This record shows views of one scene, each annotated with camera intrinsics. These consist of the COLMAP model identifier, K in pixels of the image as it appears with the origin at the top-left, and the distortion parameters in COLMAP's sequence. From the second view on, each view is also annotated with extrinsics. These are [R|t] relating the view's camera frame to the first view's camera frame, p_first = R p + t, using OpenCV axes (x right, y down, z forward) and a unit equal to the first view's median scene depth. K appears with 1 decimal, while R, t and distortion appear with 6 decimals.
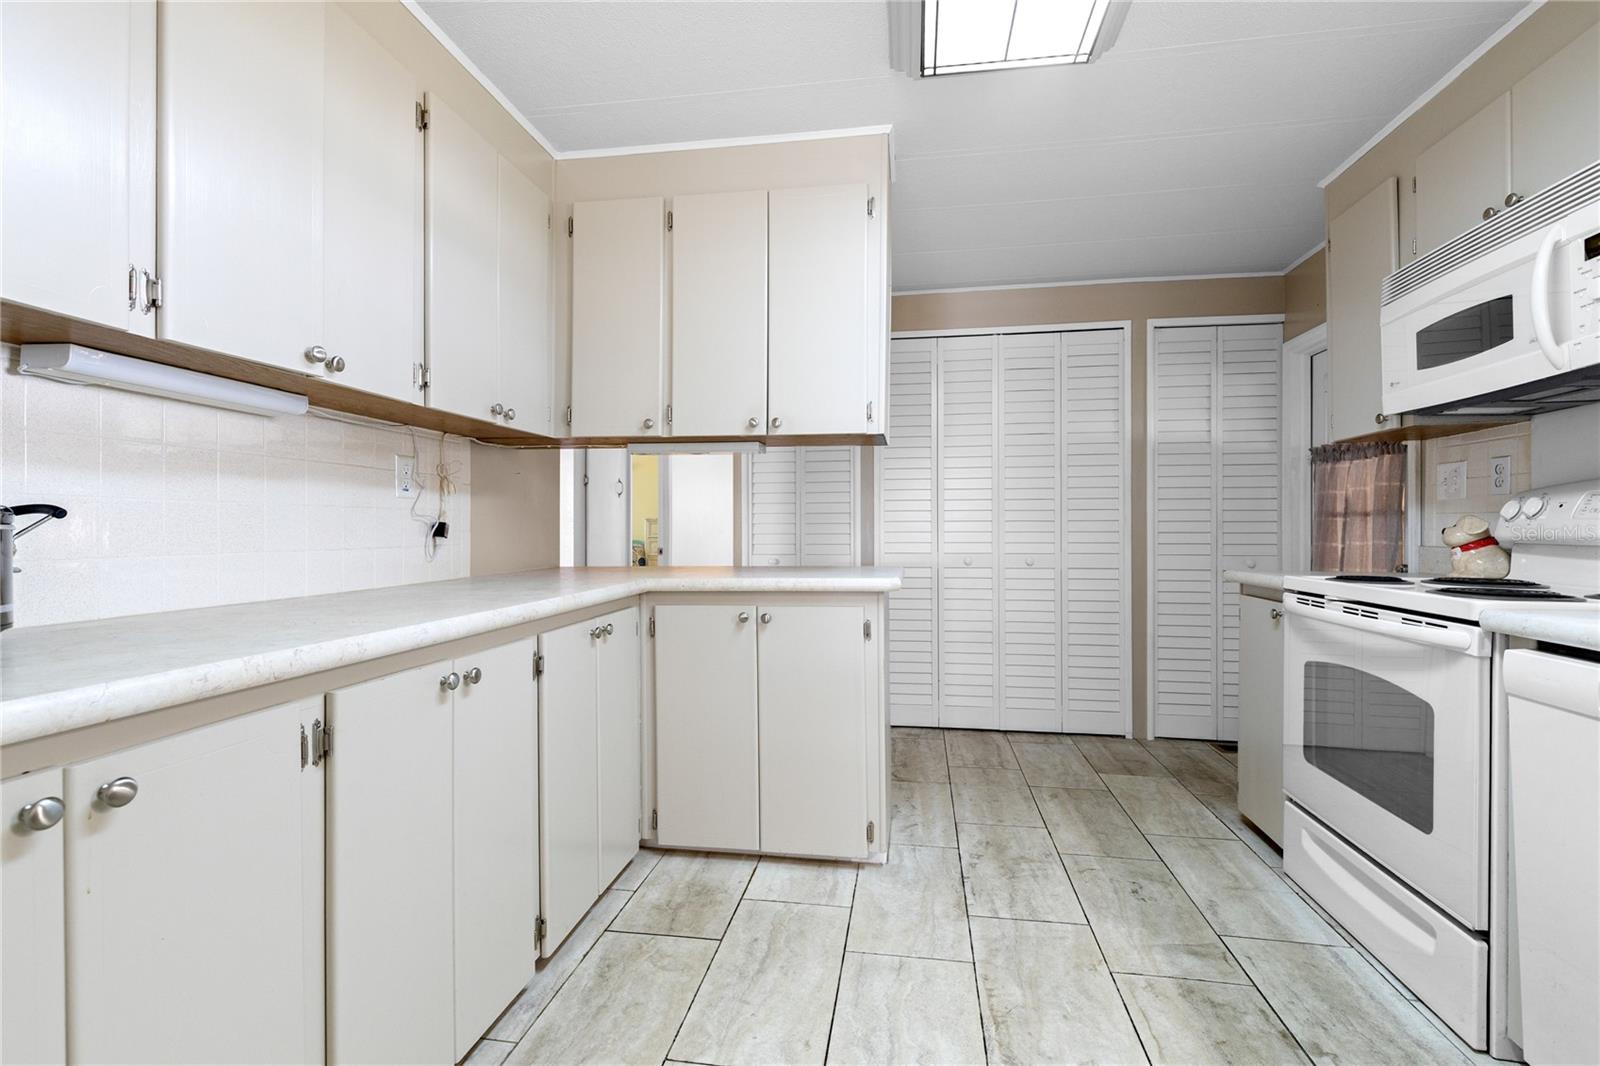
lens RADIAL K [[728.3, 0, 800.7], [0, 728.3, 531.0], [0, 0, 1]] dist [0.008259, 0.000301]
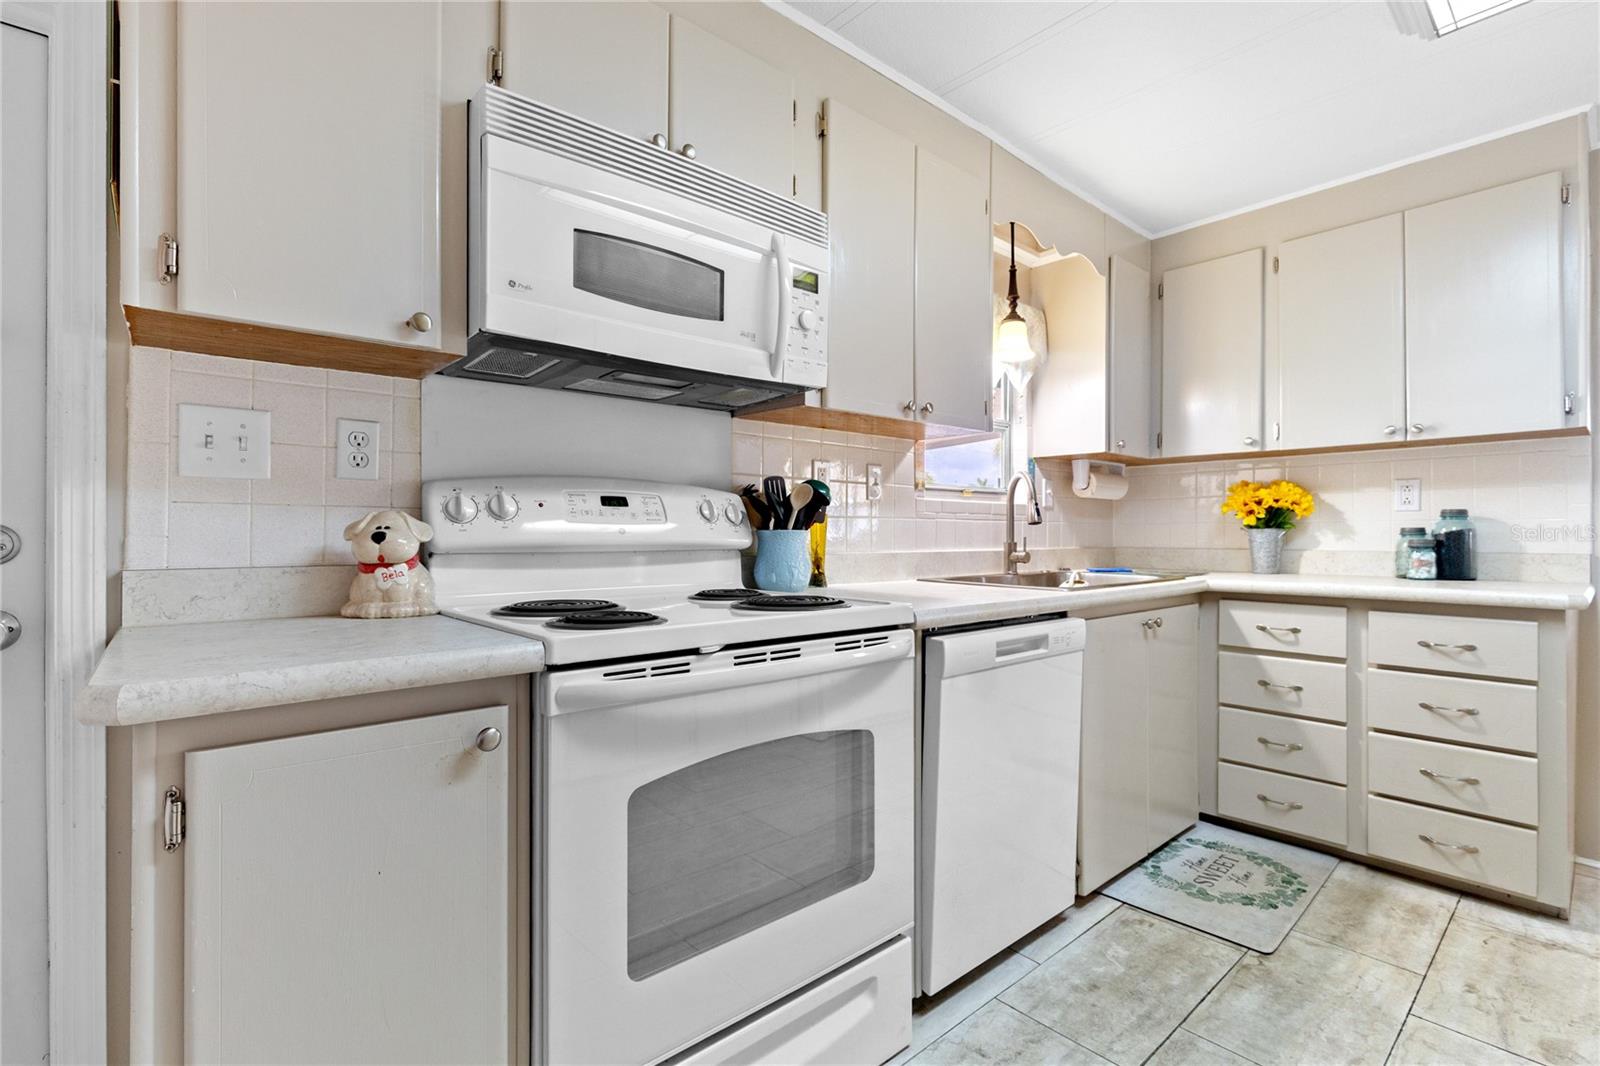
lens RADIAL K [[728.3, 0, 799.7], [0, 728.3, 527.8], [0, 0, 1]] dist [0.008259, 0.000301]
pose [[-0.767788, 0.002742, 0.640698, 0.322777], [-0.001060, 0.999984, -0.005550, -0.005088], [-0.640703, -0.004940, -0.767773, 1.582429]]
